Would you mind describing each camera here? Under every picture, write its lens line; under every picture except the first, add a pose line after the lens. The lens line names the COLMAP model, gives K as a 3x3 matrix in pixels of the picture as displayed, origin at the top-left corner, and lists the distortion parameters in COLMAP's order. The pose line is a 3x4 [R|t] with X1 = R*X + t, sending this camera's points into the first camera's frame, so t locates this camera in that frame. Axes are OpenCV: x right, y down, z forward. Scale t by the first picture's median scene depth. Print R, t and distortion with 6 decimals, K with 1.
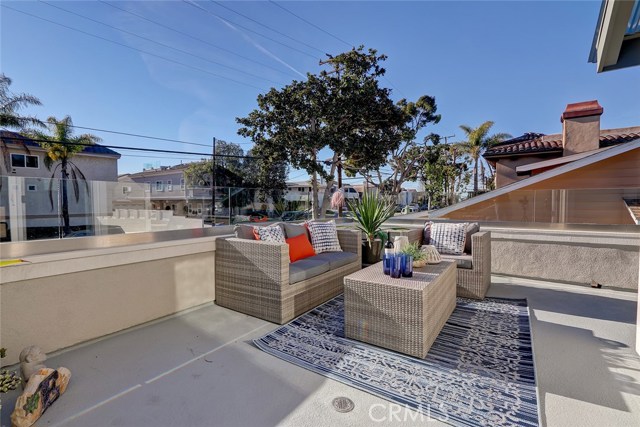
lens RADIAL K [[302.9, 0, 316.1], [0, 302.9, 212.7], [0, 0, 1]] dist [-0.000644, 0.001282]
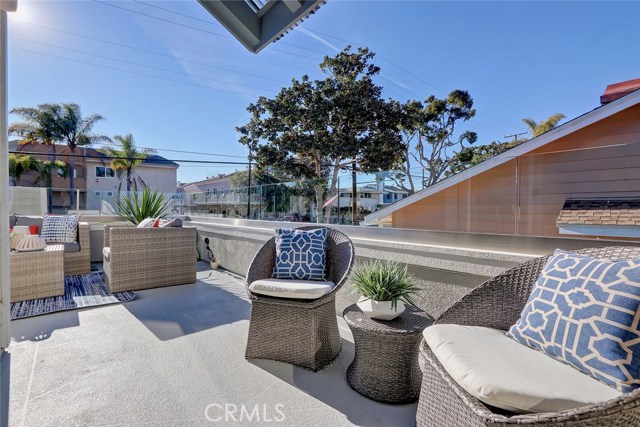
lens RADIAL K [[302.9, 0, 318.4], [0, 302.9, 212.1], [0, 0, 1]] dist [-0.000644, 0.001282]
pose [[0.967362, 0.011262, -0.253146, 0.288234], [-0.017067, 0.999639, -0.020746, 0.005979], [0.252821, 0.024390, 0.967206, 0.040474]]
